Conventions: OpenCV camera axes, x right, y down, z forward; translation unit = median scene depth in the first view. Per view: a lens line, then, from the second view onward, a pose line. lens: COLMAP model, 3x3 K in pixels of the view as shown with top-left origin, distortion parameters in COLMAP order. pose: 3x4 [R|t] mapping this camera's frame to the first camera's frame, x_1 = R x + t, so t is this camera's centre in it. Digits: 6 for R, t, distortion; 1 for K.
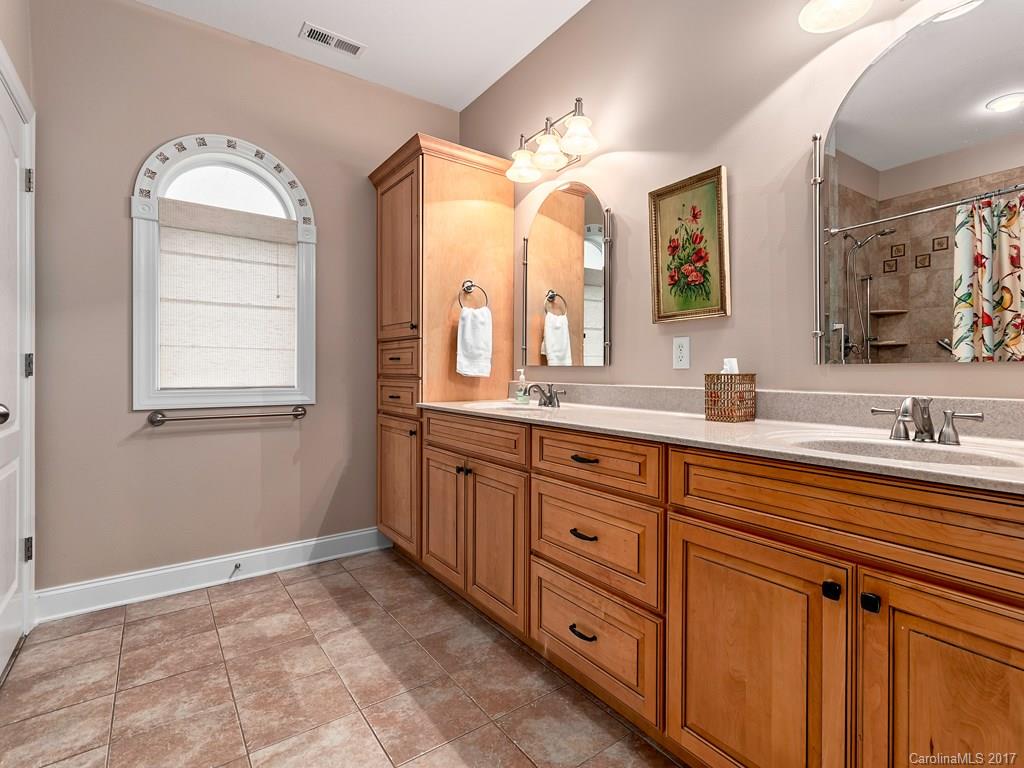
lens RADIAL K [[499.1, 0, 513.5], [0, 499.1, 368.0], [0, 0, 1]] dist [0.001956, 0.000499]
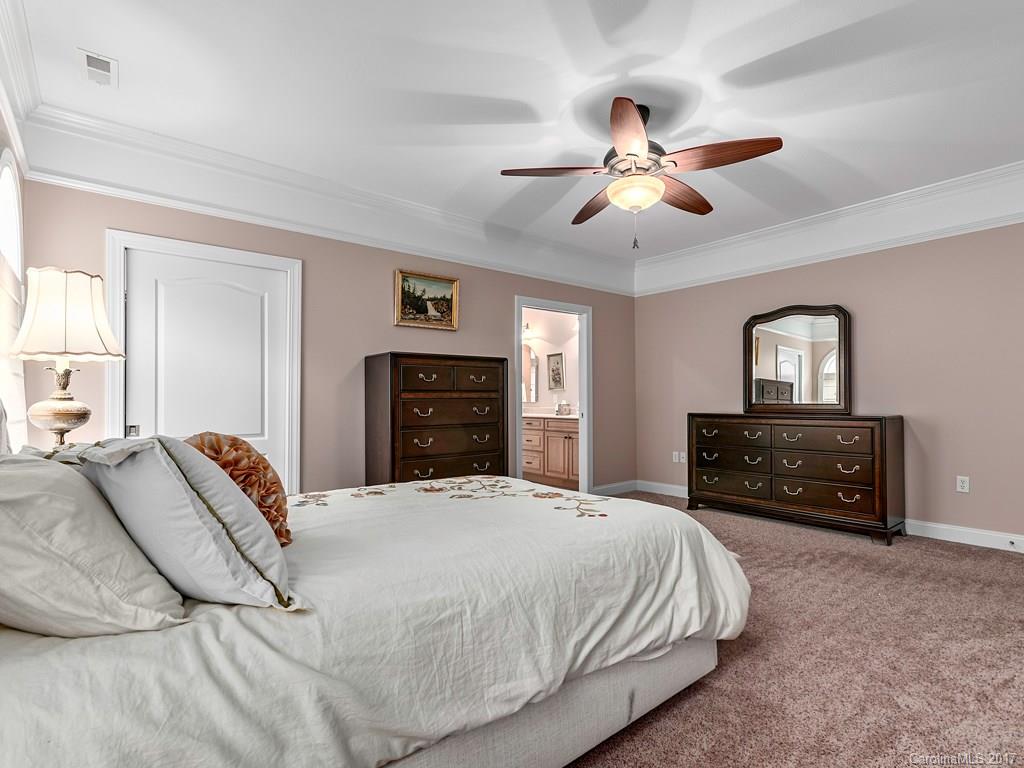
lens RADIAL K [[505.6, 0, 498.1], [0, 505.6, 395.1], [0, 0, 1]] dist [0.005773, 0.001330]
pose [[0.998643, -0.008990, 0.051303, -0.261627], [0.009563, 0.999894, -0.010940, -0.018093], [-0.051199, 0.011416, 0.998623, -2.526980]]
